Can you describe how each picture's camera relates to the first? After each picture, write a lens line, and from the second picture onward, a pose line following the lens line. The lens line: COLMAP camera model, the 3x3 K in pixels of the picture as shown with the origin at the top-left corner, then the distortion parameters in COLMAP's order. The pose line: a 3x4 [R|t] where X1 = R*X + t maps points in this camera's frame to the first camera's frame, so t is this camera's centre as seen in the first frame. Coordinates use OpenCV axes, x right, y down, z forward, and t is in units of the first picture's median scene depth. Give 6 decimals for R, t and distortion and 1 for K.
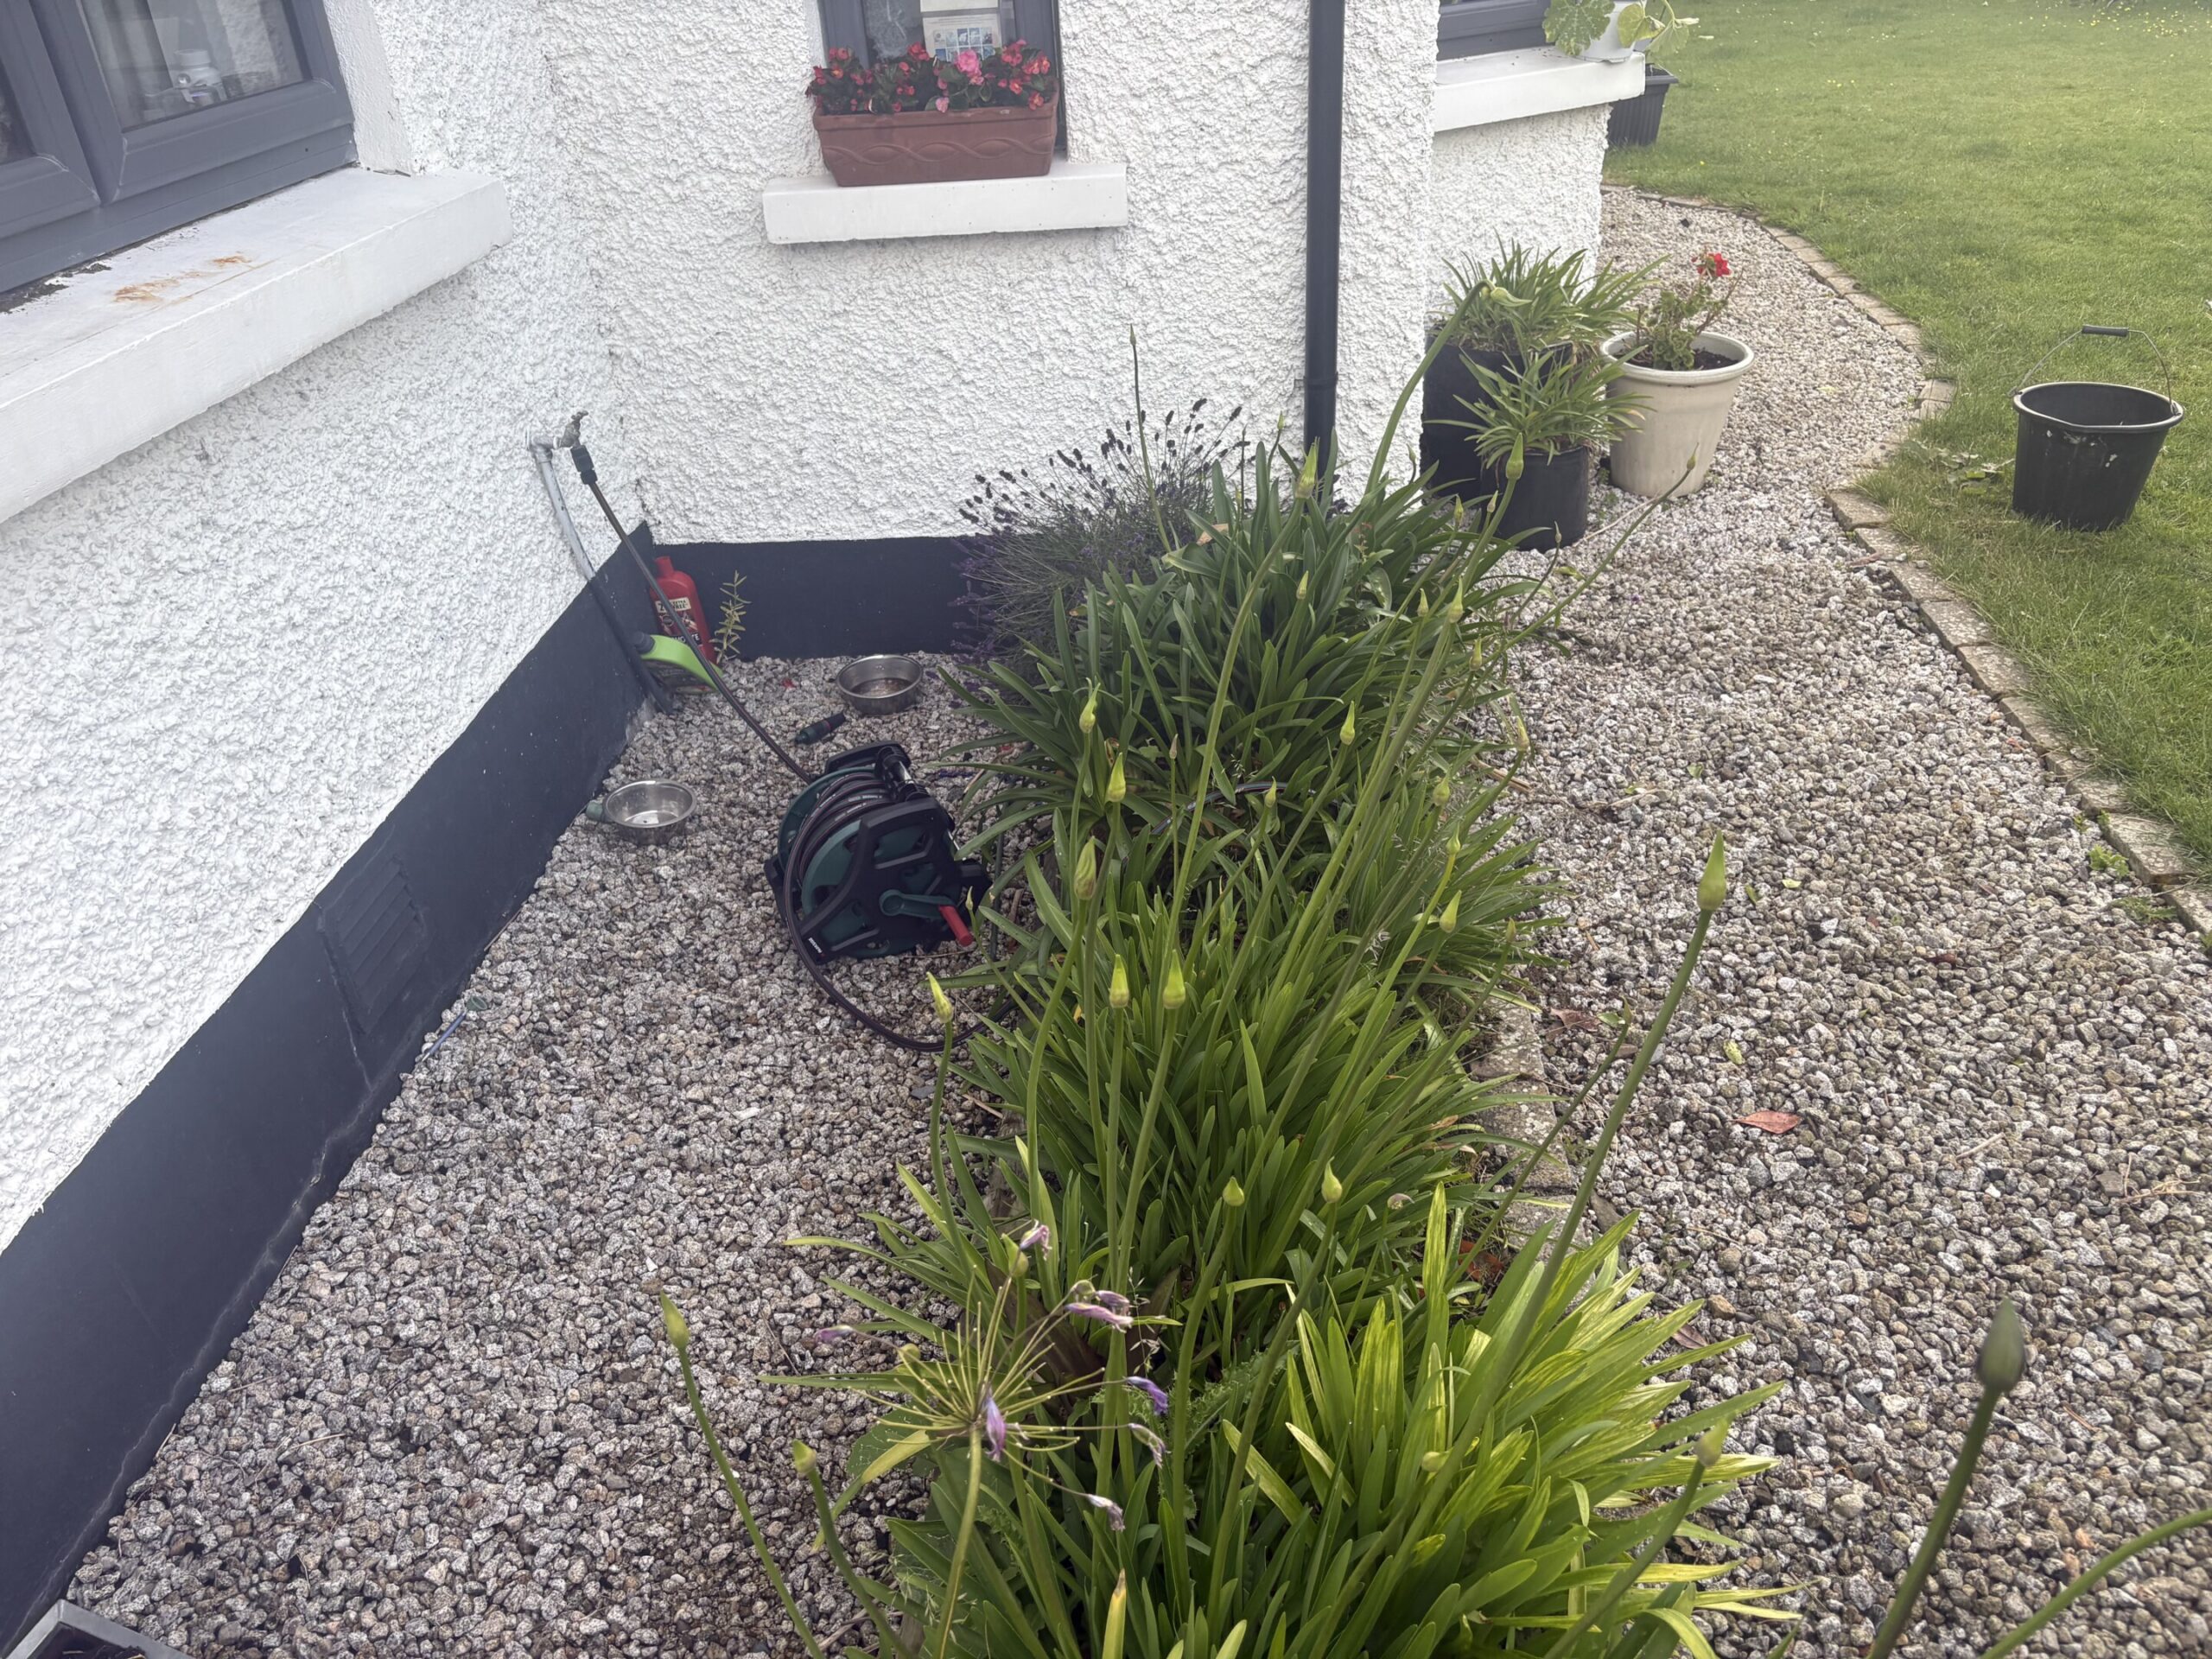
lens RADIAL K [[1660.2, 0, 1112.6], [0, 1660.2, 833.8], [0, 0, 1]] dist [0.039266, -0.035658]
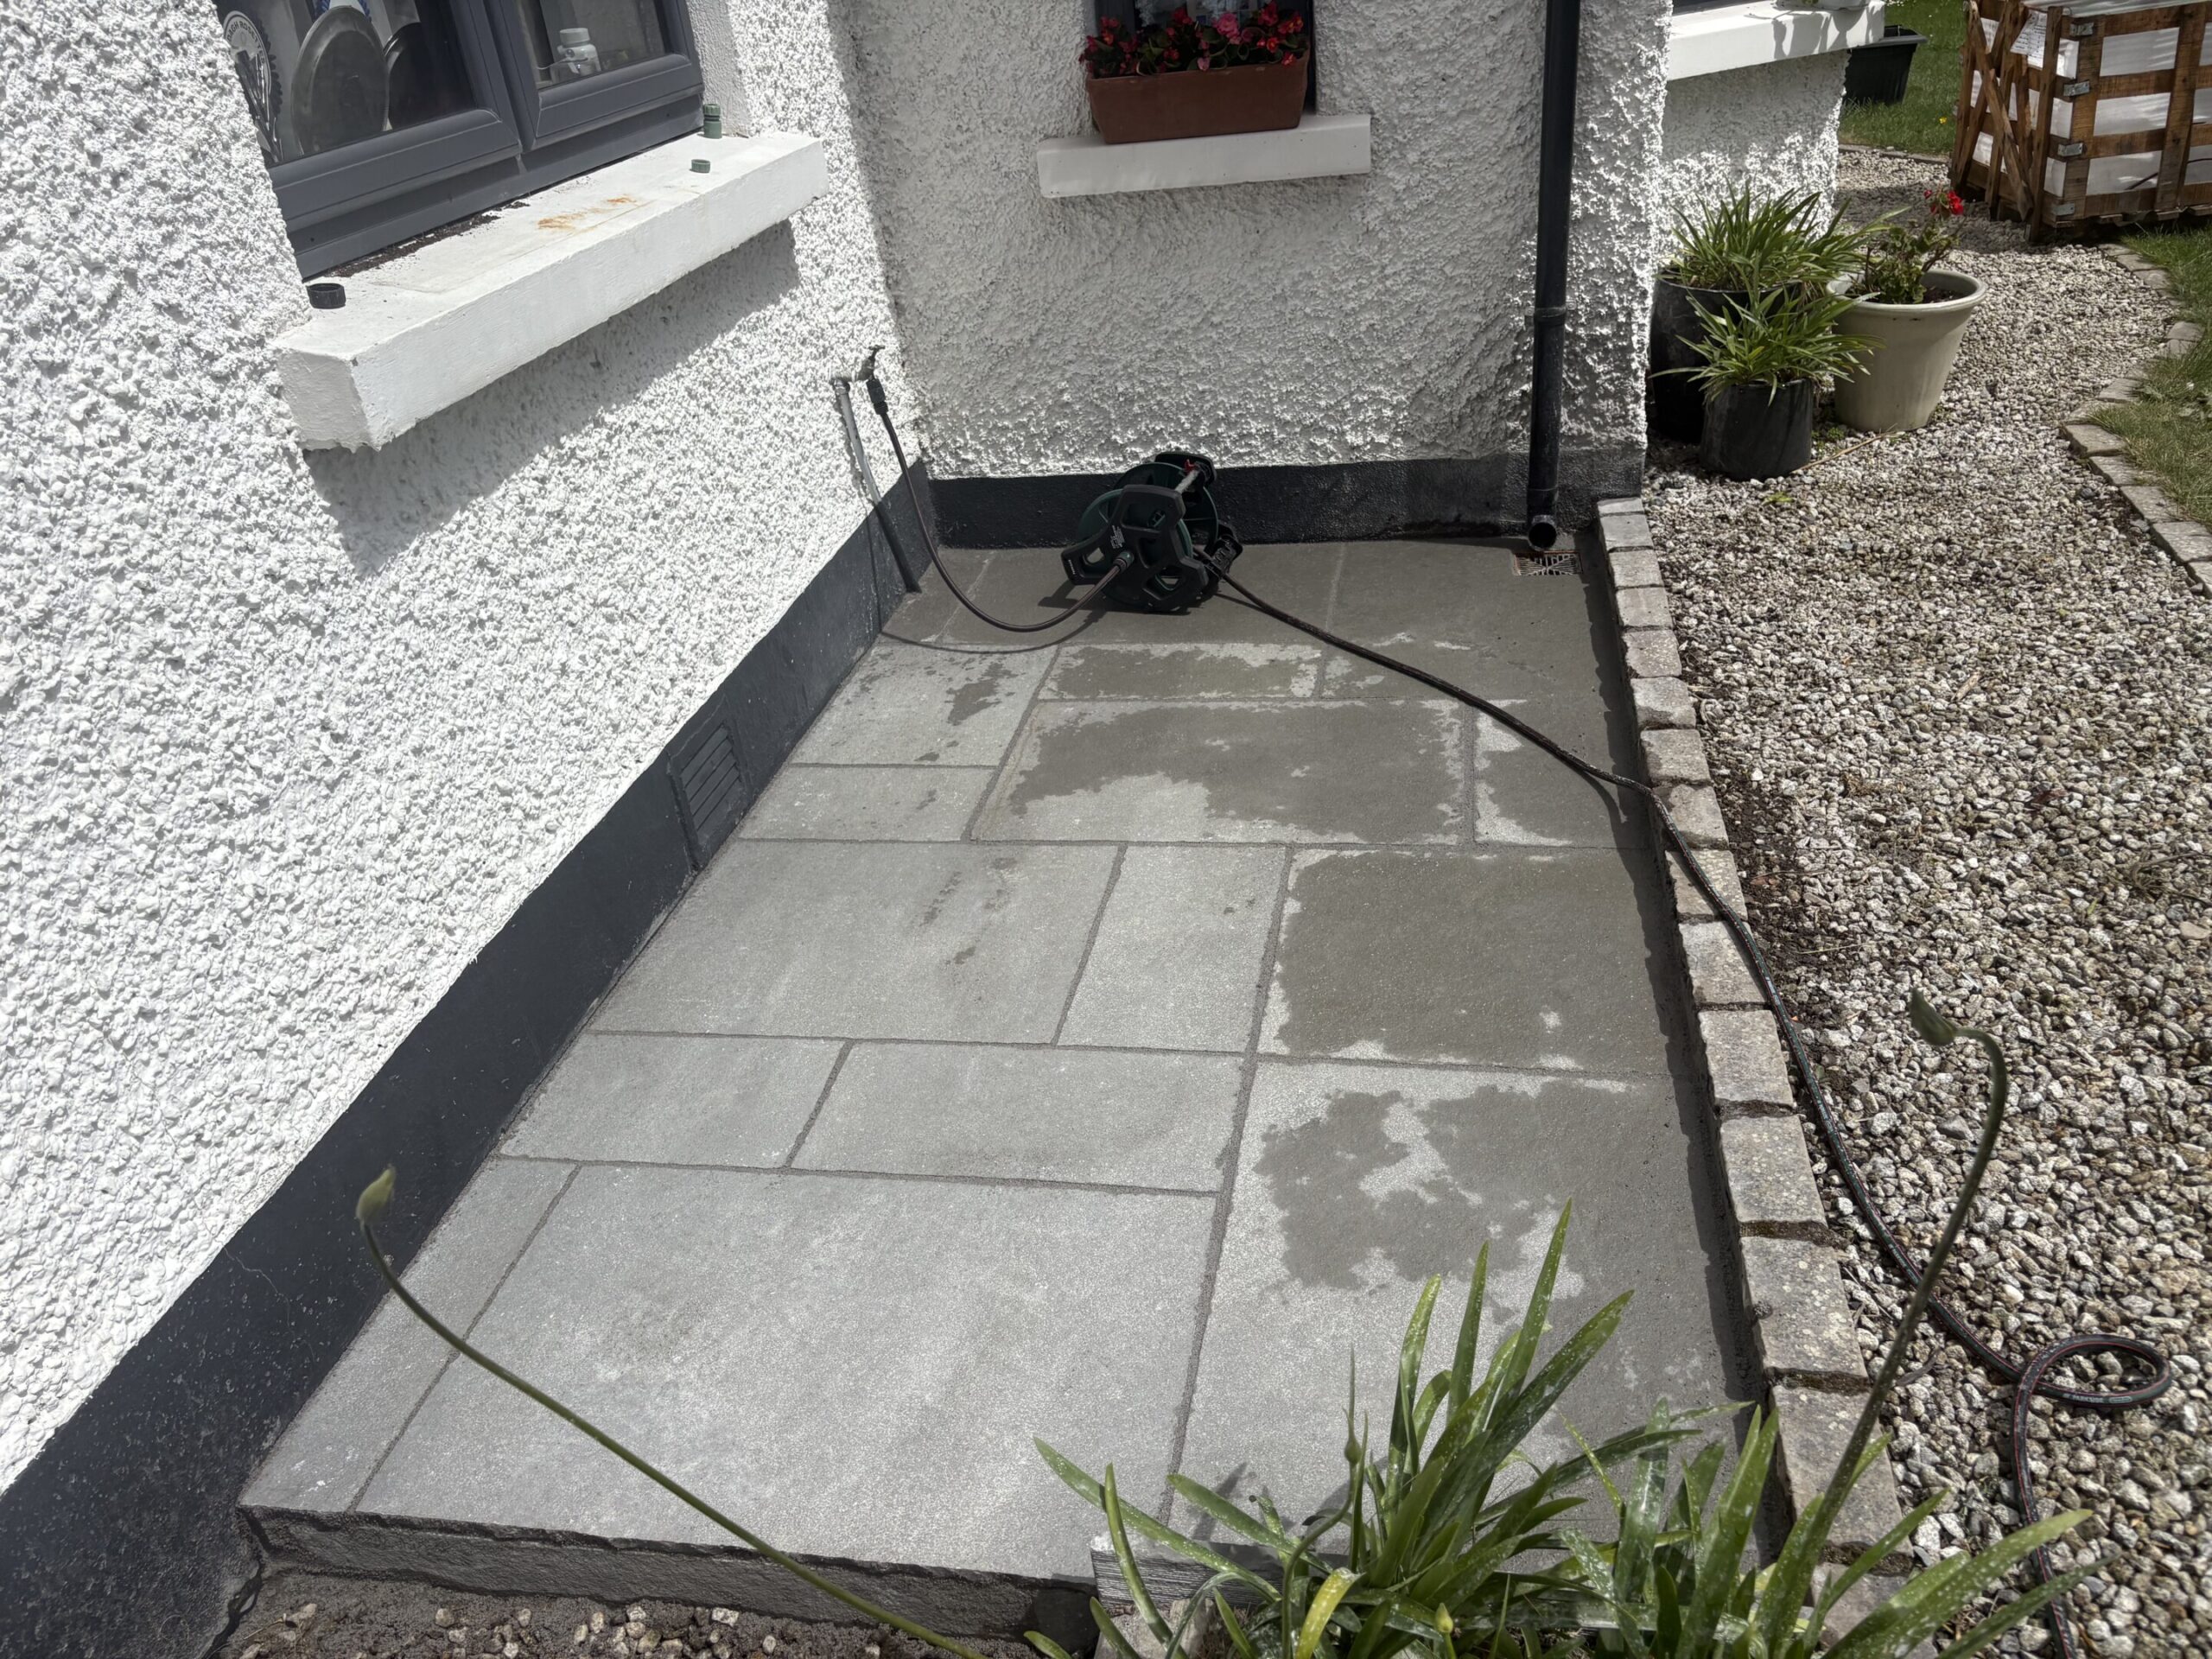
lens RADIAL K [[1660.2, 0, 1108.5], [0, 1660.2, 834.5], [0, 0, 1]] dist [0.039266, -0.035658]
pose [[0.991680, 0.023424, -0.126576, -0.013897], [-0.023564, 0.999722, 0.000392, 0.075333], [0.126550, 0.002594, 0.991957, -0.102086]]
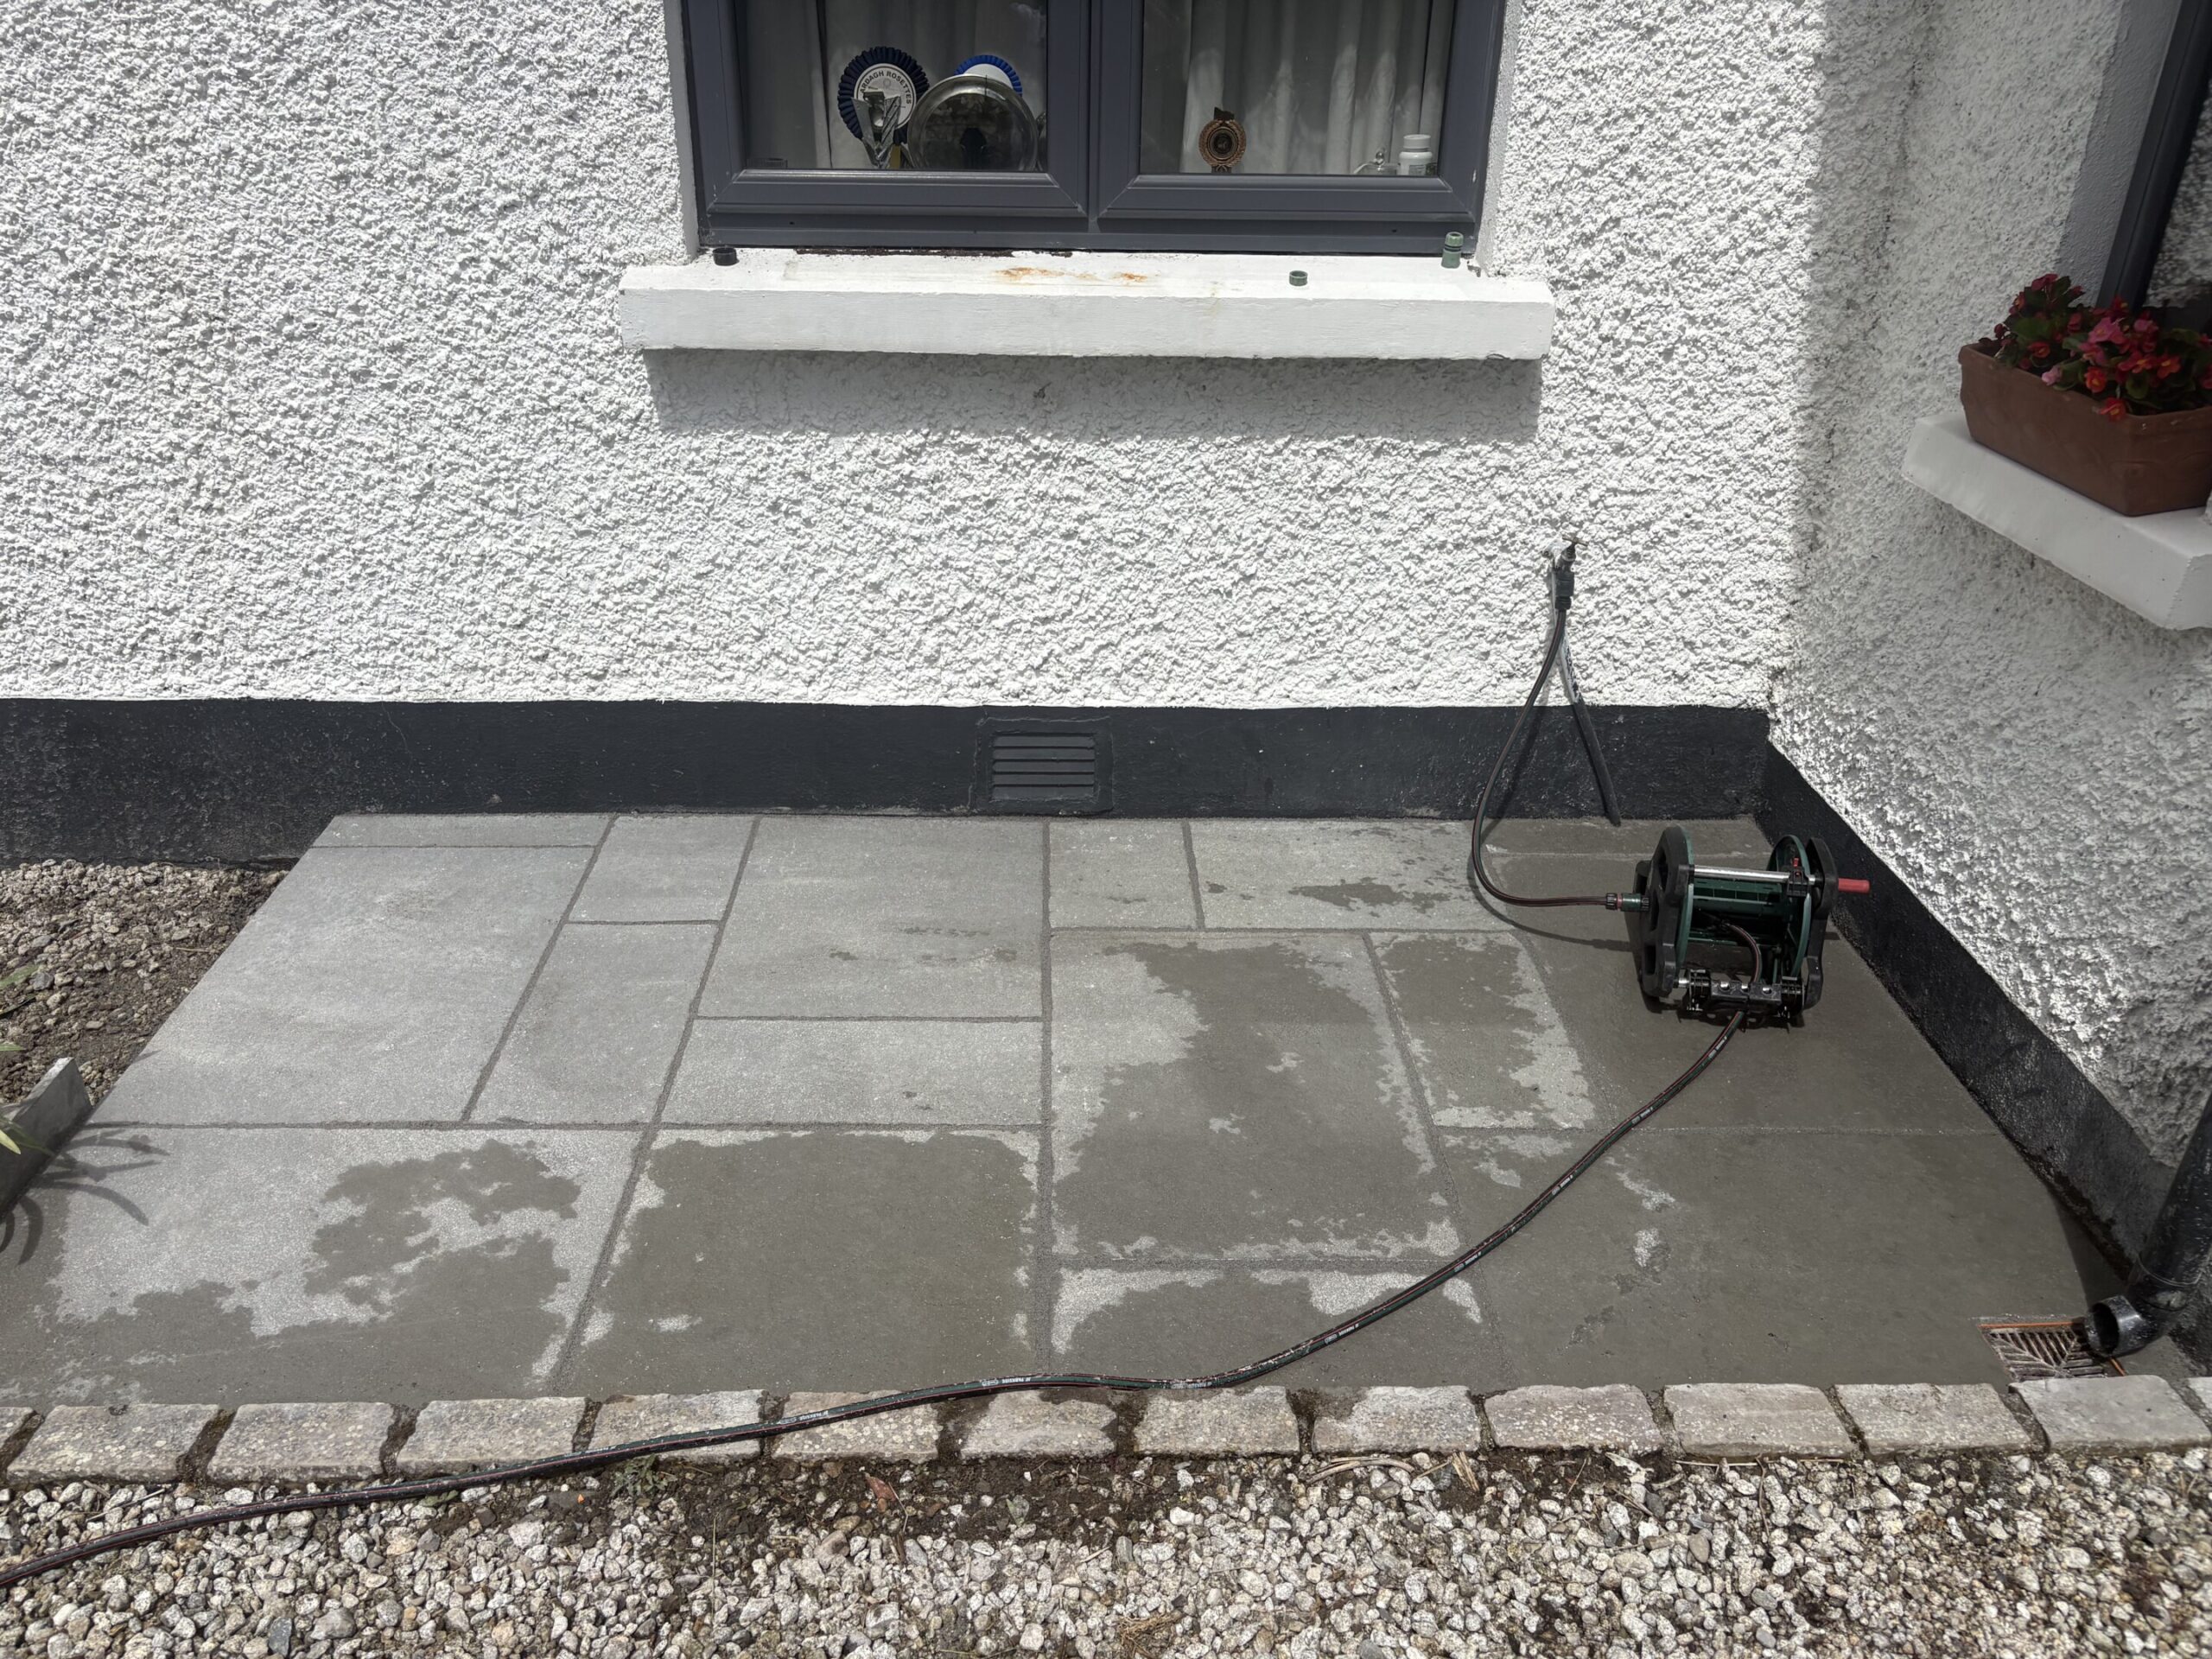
lens RADIAL K [[1660.2, 0, 1119.6], [0, 1660.2, 833.9], [0, 0, 1]] dist [0.039266, -0.035658]
pose [[0.093690, 0.509678, -0.855249, 0.632414], [-0.525995, 0.754693, 0.392132, -0.393262], [0.845312, 0.413118, 0.338795, 0.541699]]
